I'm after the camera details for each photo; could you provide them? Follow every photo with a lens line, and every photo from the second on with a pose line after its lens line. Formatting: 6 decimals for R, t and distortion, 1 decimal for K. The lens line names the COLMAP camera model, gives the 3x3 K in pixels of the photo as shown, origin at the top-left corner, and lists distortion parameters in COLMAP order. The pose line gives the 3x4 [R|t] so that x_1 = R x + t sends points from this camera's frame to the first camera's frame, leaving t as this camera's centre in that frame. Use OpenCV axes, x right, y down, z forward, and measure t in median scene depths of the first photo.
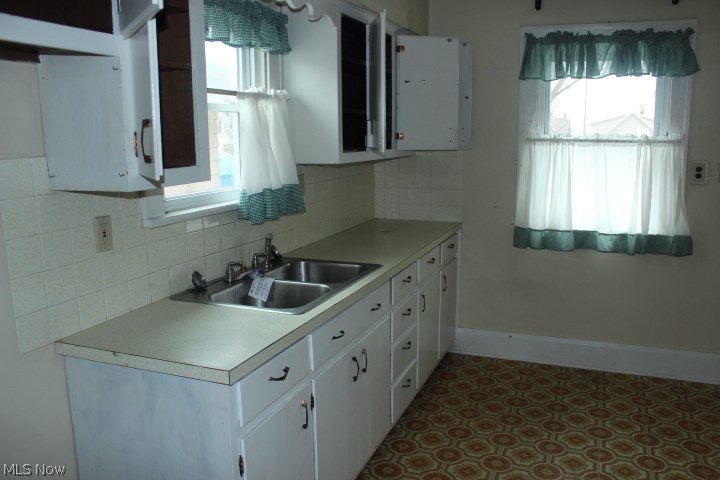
lens RADIAL K [[612.7, 0, 366.6], [0, 612.7, 241.4], [0, 0, 1]] dist [-0.117168, 0.090893]
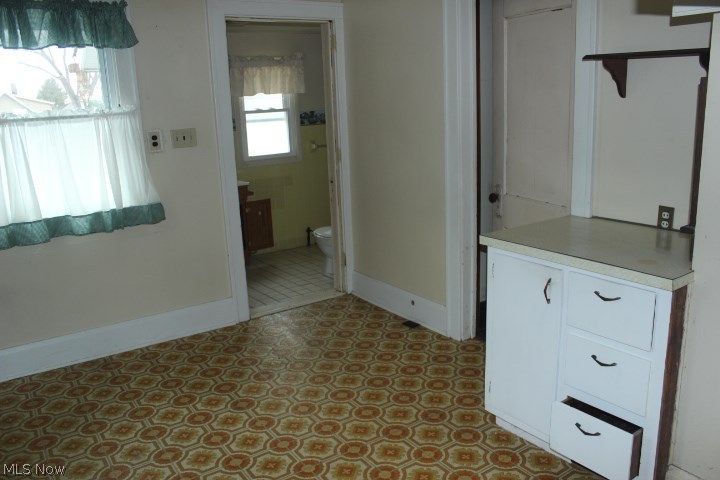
lens RADIAL K [[612.7, 0, 364.9], [0, 612.7, 244.5], [0, 0, 1]] dist [-0.117168, 0.090893]
pose [[0.563673, -0.217619, 0.796815, -0.115299], [0.187681, 0.973181, 0.133019, -0.010479], [-0.804393, 0.074568, 0.589399, 0.093797]]
